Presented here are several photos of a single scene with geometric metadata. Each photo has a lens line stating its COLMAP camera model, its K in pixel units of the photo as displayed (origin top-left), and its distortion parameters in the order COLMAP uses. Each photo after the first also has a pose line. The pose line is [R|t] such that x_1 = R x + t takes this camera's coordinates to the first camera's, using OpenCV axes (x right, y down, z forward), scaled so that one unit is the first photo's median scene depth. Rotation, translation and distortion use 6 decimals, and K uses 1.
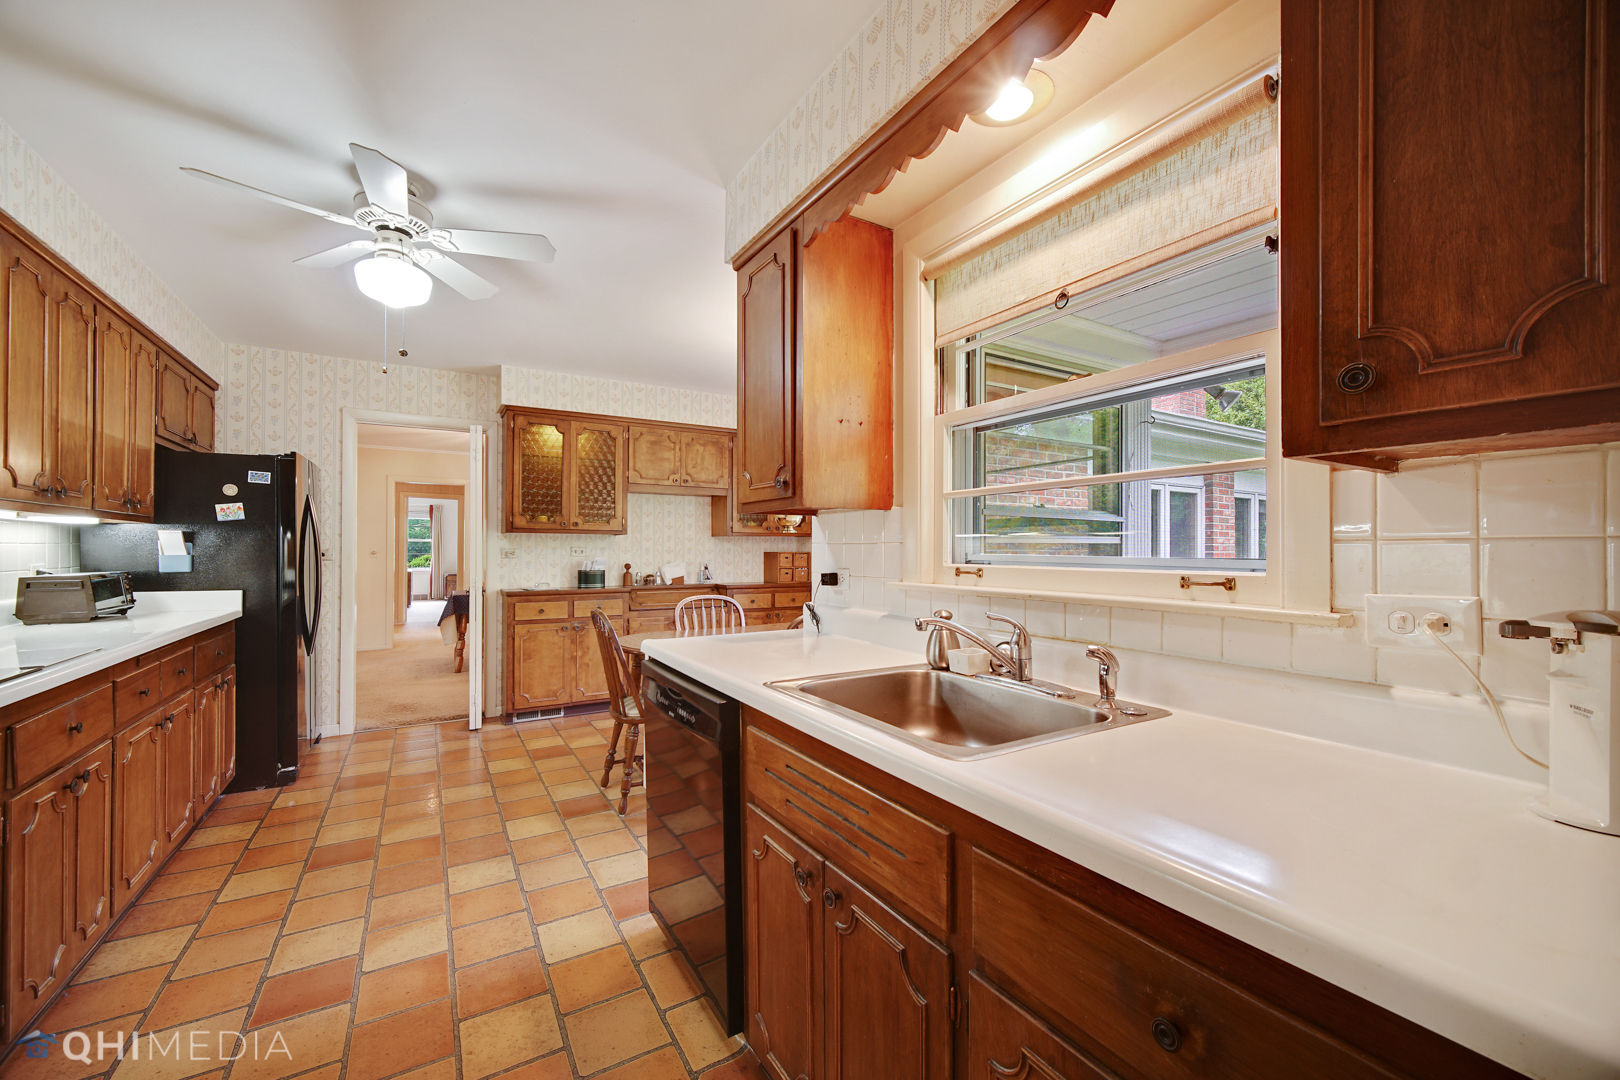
lens RADIAL K [[649.2, 0, 803.8], [0, 649.2, 541.9], [0, 0, 1]] dist [-0.003100, 0.000308]
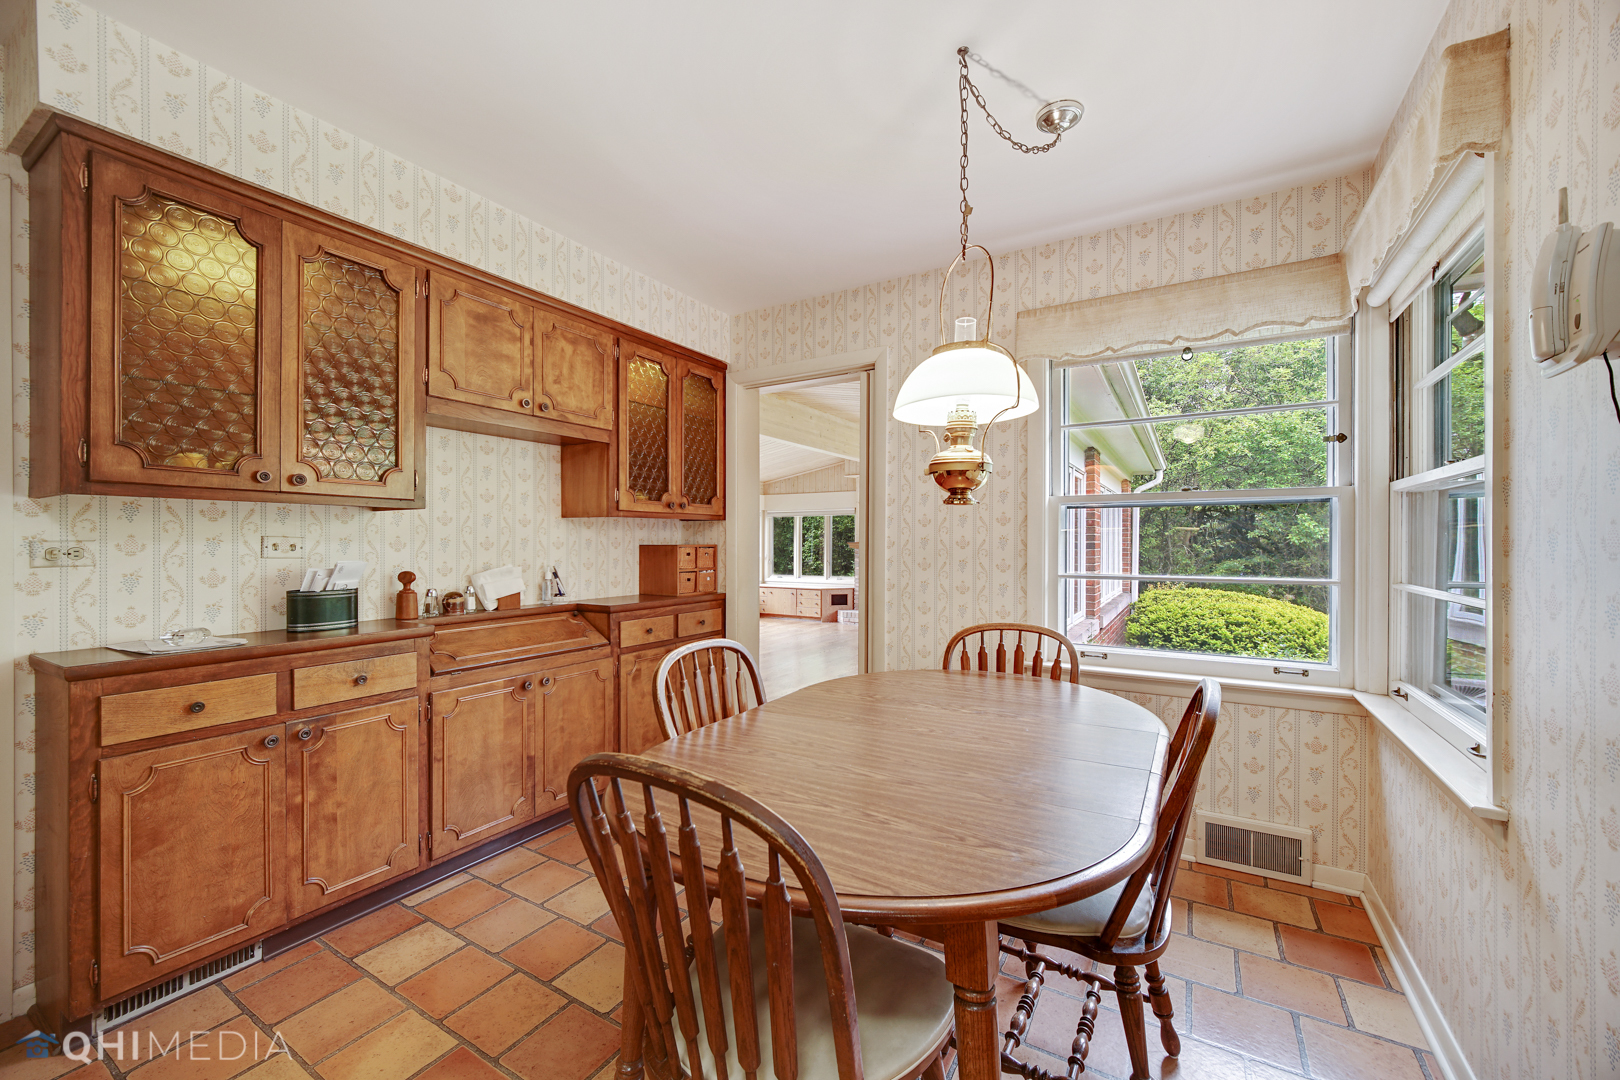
lens RADIAL K [[649.2, 0, 803.8], [0, 649.2, 541.9], [0, 0, 1]] dist [-0.003100, 0.000308]
pose [[0.878562, -0.002848, 0.477620, -0.250573], [-0.004583, 0.999886, 0.014391, 0.003993], [-0.477606, -0.014832, 0.878449, 0.463858]]
